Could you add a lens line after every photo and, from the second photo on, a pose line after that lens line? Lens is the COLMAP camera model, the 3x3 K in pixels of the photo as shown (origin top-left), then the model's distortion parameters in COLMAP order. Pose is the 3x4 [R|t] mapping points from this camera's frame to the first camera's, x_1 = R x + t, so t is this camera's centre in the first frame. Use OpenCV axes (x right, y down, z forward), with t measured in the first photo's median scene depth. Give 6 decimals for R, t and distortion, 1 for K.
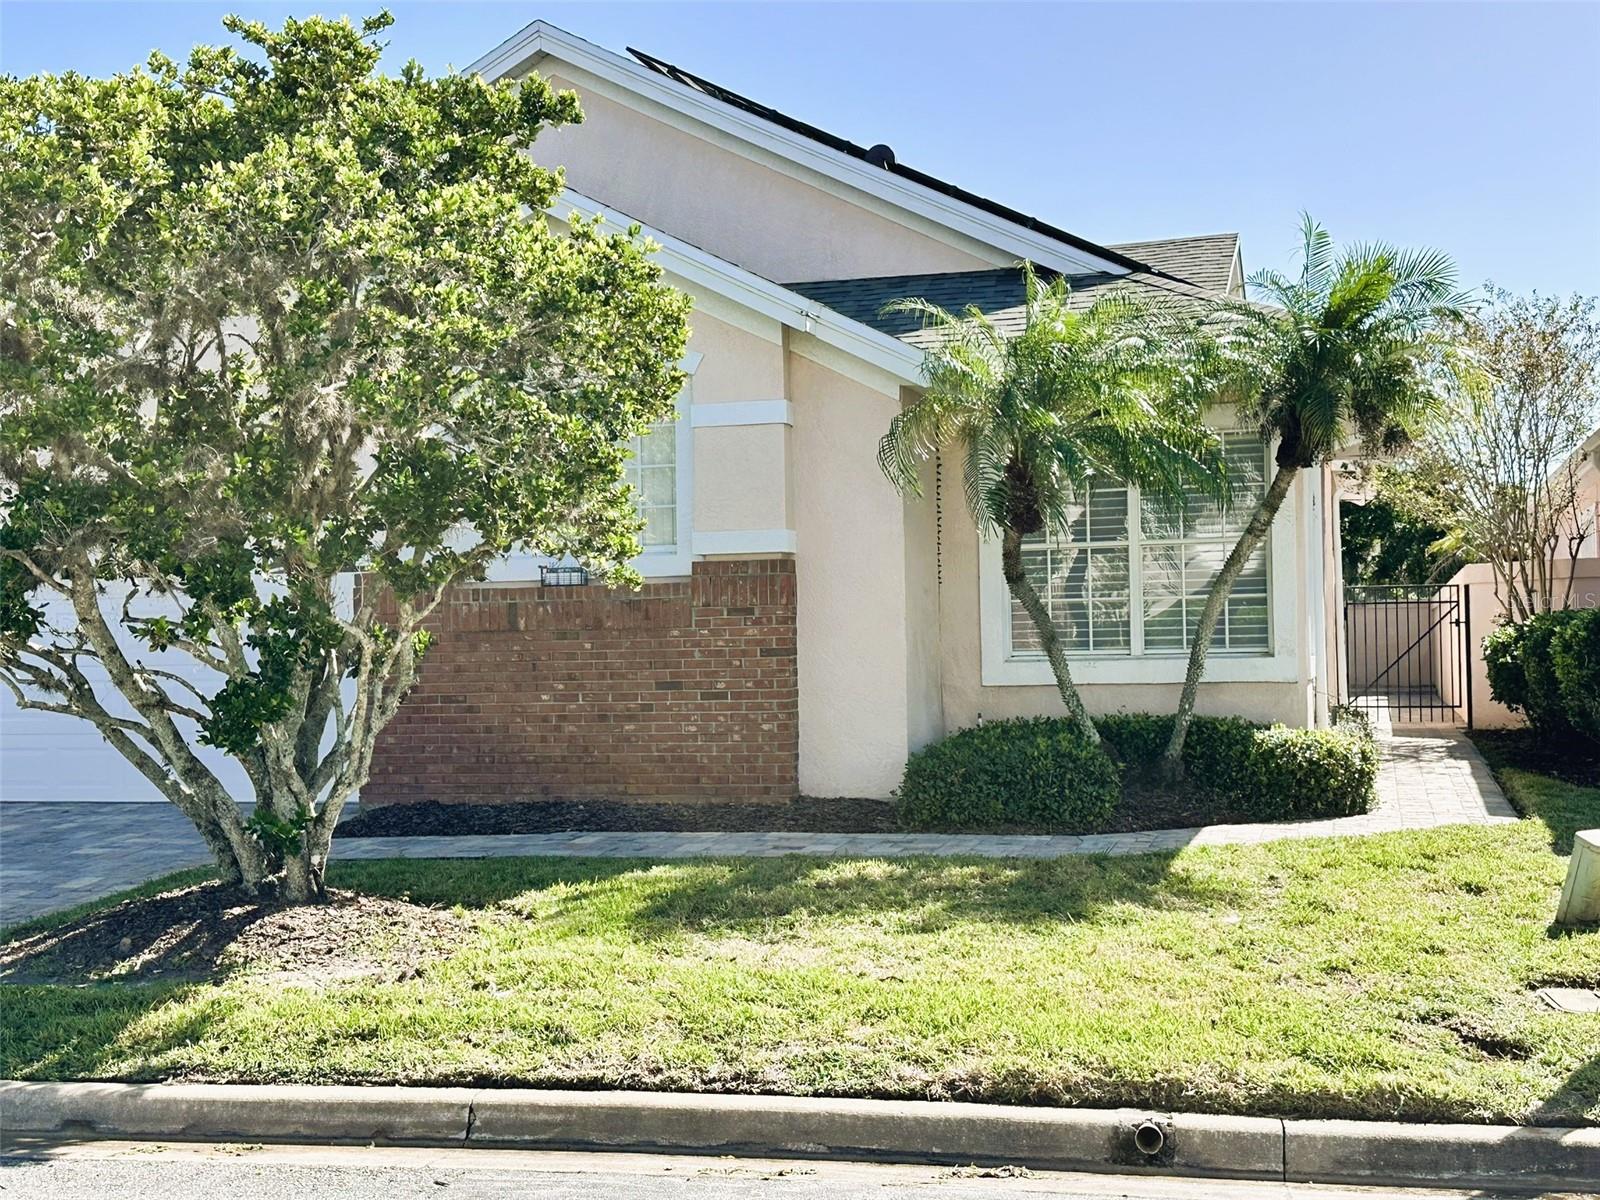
lens RADIAL K [[1978.7, 0, 770.3], [0, 1978.7, 607.5], [0, 0, 1]] dist [0.104082, 0.000000]
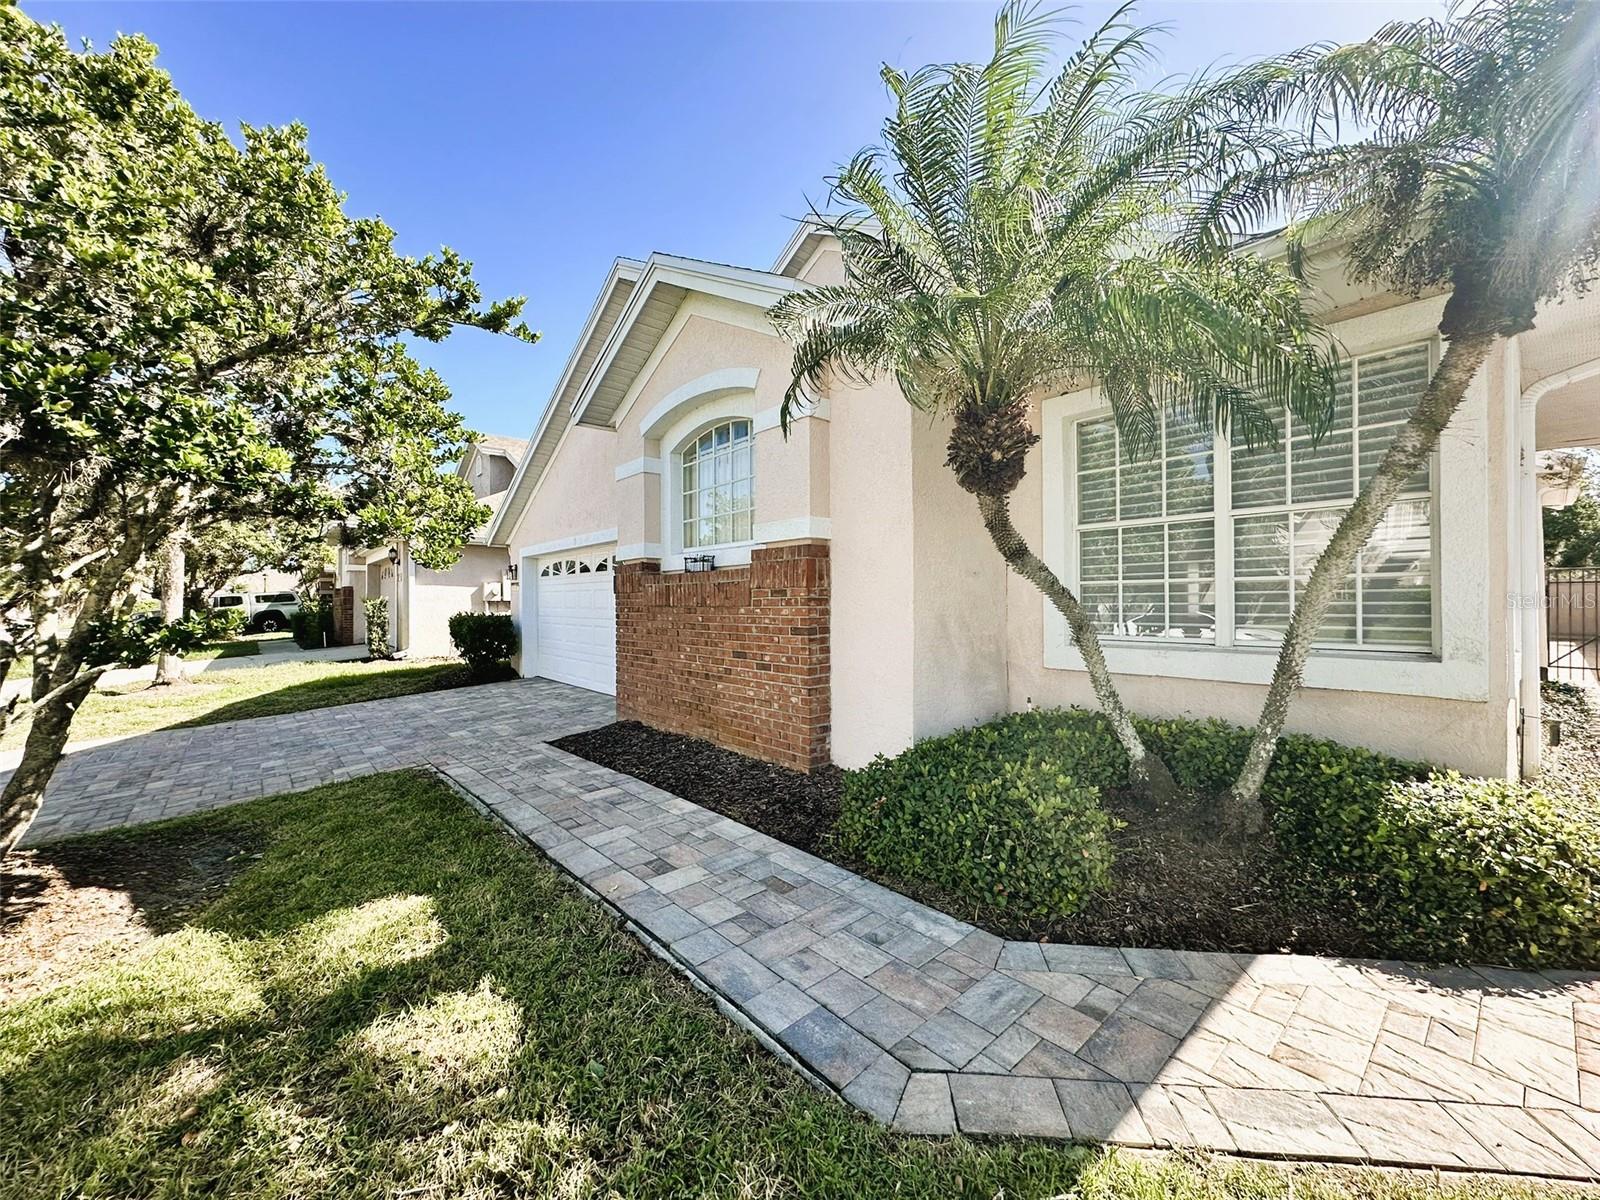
lens RADIAL K [[637.0, 0, 799.6], [0, 637.0, 598.1], [0, 0, 1]] dist [0.001465, 0.000109]
pose [[0.843140, 0.011001, -0.537582, 0.254923], [0.001405, 0.999742, 0.022663, -0.004517], [0.537692, -0.019864, 0.842907, 0.961087]]
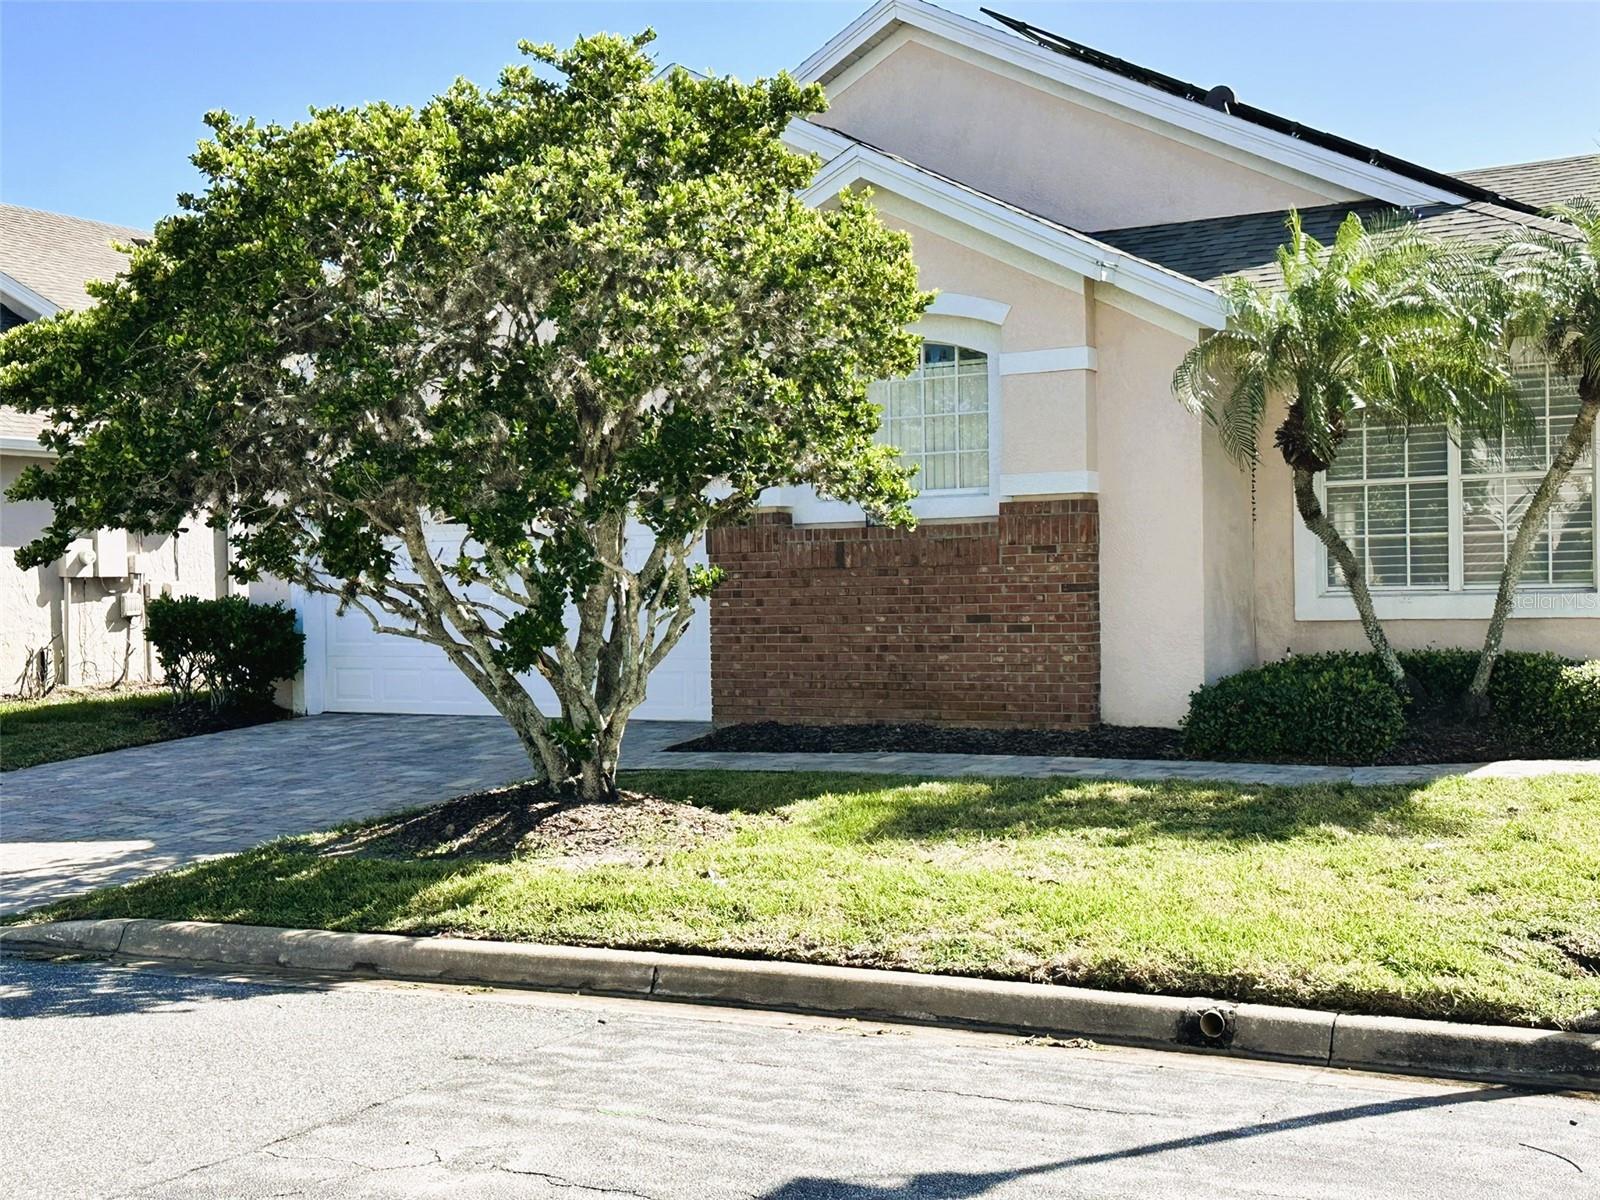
lens RADIAL K [[1978.7, 0, 761.9], [0, 1978.7, 611.0], [0, 0, 1]] dist [0.104082, 0.000000]
pose [[0.966510, 0.004652, -0.256588, 0.152271], [0.004379, 0.999391, 0.034616, -0.003138], [0.256593, -0.034580, 0.965901, -0.089284]]
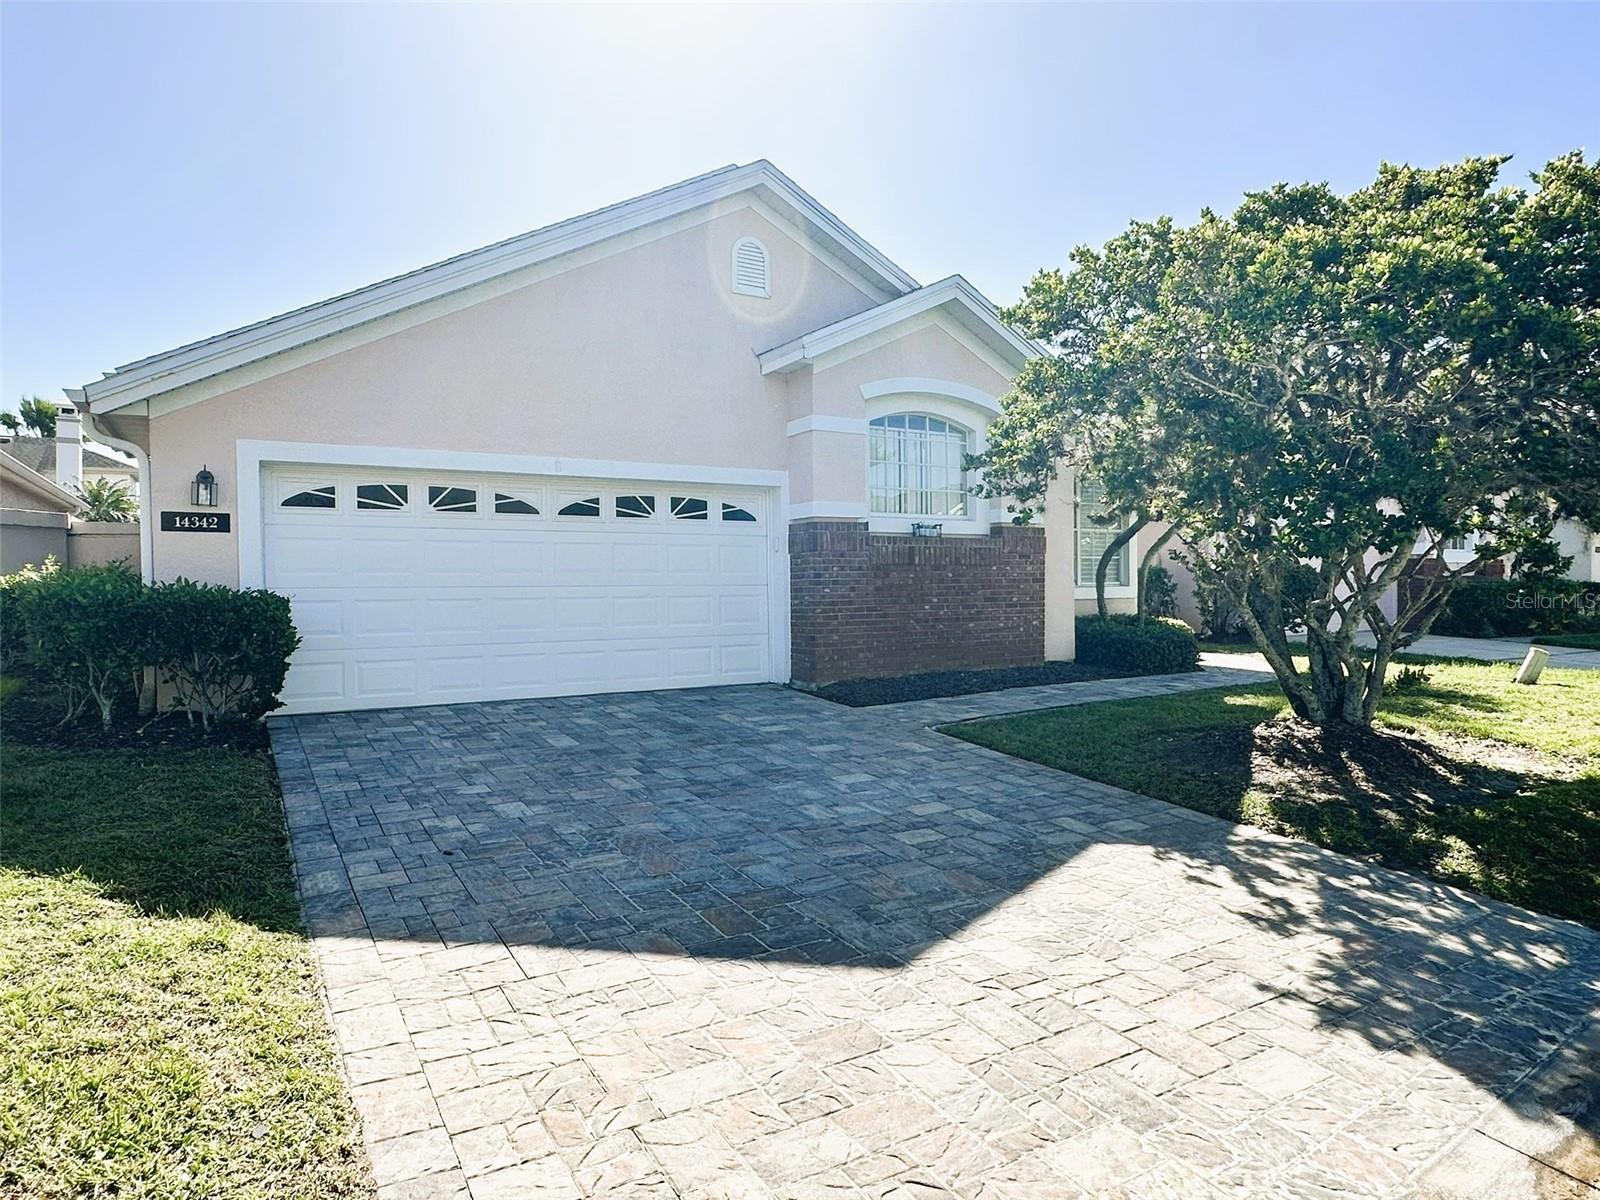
lens RADIAL K [[948.4, 0, 797.3], [0, 948.4, 596.8], [0, 0, 1]] dist [0.000334, 0.000011]
pose [[0.675573, 0.000062, 0.737293, -1.040649], [-0.023932, 0.999475, 0.021844, 0.032448], [-0.736904, -0.032402, 0.675220, 0.796646]]
